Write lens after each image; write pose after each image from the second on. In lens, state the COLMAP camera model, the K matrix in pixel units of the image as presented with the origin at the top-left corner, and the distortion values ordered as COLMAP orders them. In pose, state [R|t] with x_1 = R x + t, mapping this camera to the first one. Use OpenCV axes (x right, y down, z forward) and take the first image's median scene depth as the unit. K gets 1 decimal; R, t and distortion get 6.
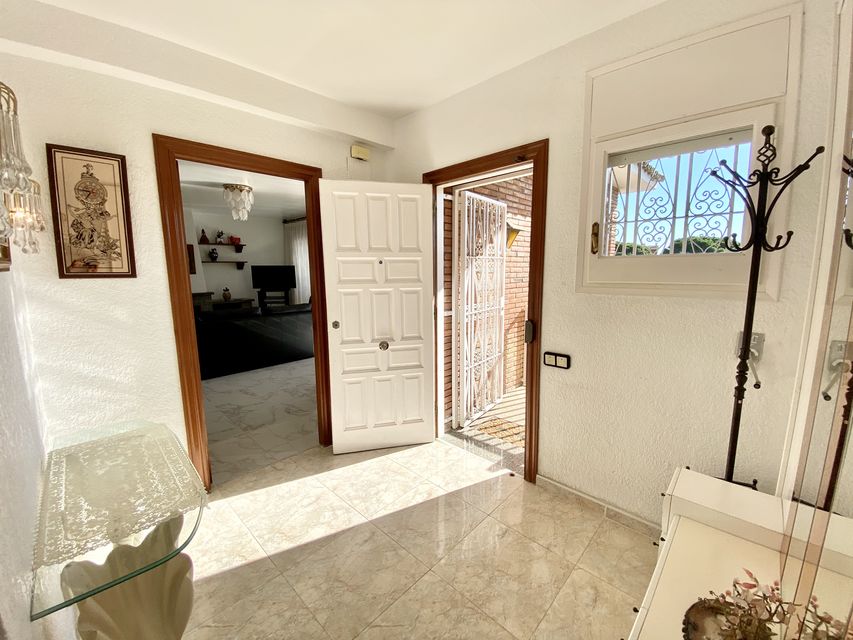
lens RADIAL K [[349.9, 0, 426.5], [0, 349.9, 320.0], [0, 0, 1]] dist [0.000081, -0.012367]
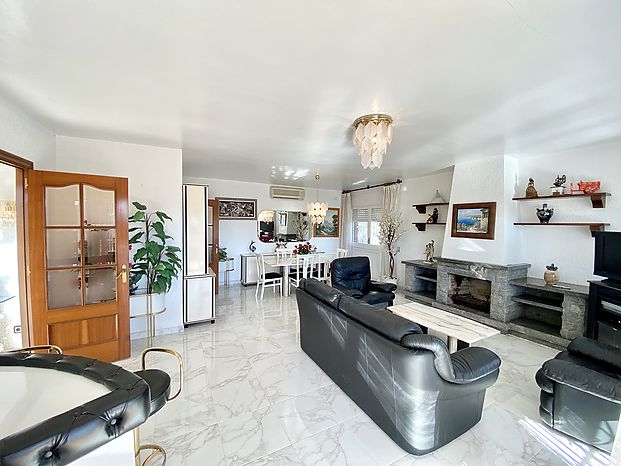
lens RADIAL K [[254.8, 0, 310.5], [0, 254.8, 233.0], [0, 0, 1]] dist [0.000081, -0.012367]
pose [[-0.319149, 0.037937, -0.946945, -0.008014], [-0.150215, 0.984542, 0.090070, -0.125539], [0.935724, 0.170991, -0.308517, 0.733603]]
